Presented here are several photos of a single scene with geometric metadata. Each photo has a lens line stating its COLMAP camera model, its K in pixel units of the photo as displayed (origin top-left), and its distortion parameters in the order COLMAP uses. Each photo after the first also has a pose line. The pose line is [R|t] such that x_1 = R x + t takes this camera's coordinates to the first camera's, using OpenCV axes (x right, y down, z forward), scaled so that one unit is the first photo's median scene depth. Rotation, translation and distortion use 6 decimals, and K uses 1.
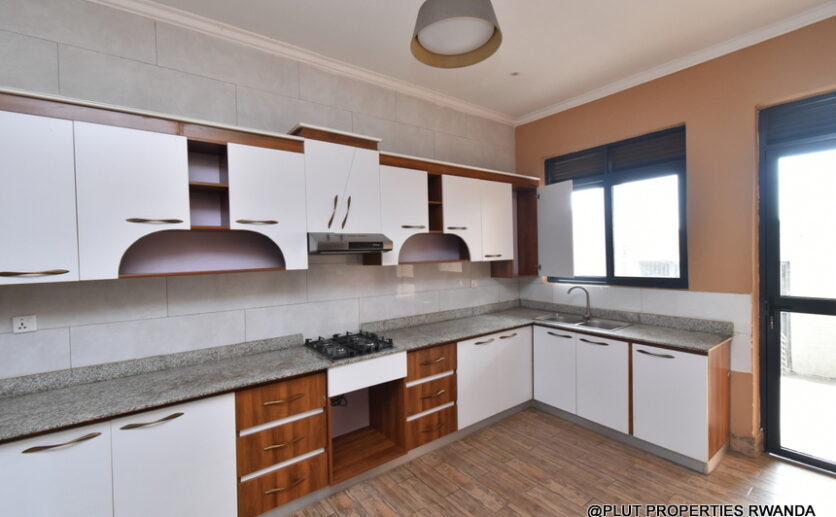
lens RADIAL K [[366.9, 0, 417.6], [0, 366.9, 258.0], [0, 0, 1]] dist [0.008603, -0.002567]
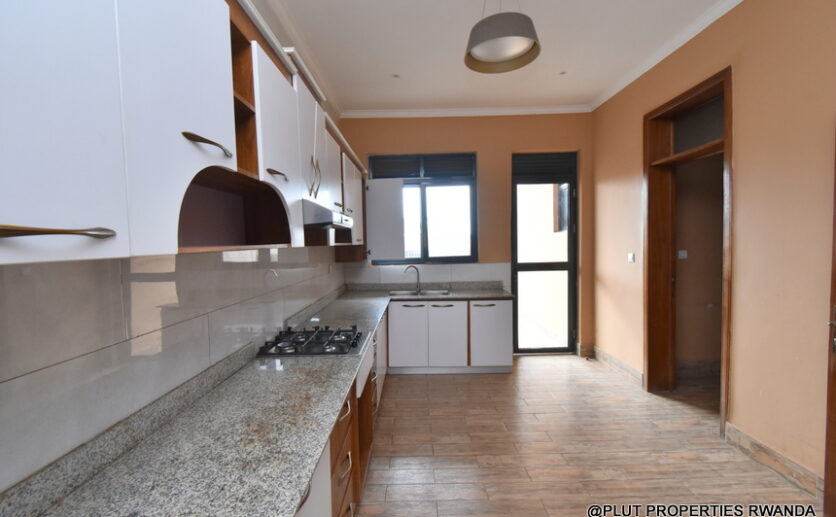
lens RADIAL K [[366.9, 0, 417.8], [0, 366.9, 258.1], [0, 0, 1]] dist [0.008603, -0.002567]
pose [[0.601399, -0.025076, 0.798555, -0.594319], [0.018569, 0.999676, 0.017406, 0.034258], [-0.798733, 0.004360, 0.601670, 0.278063]]
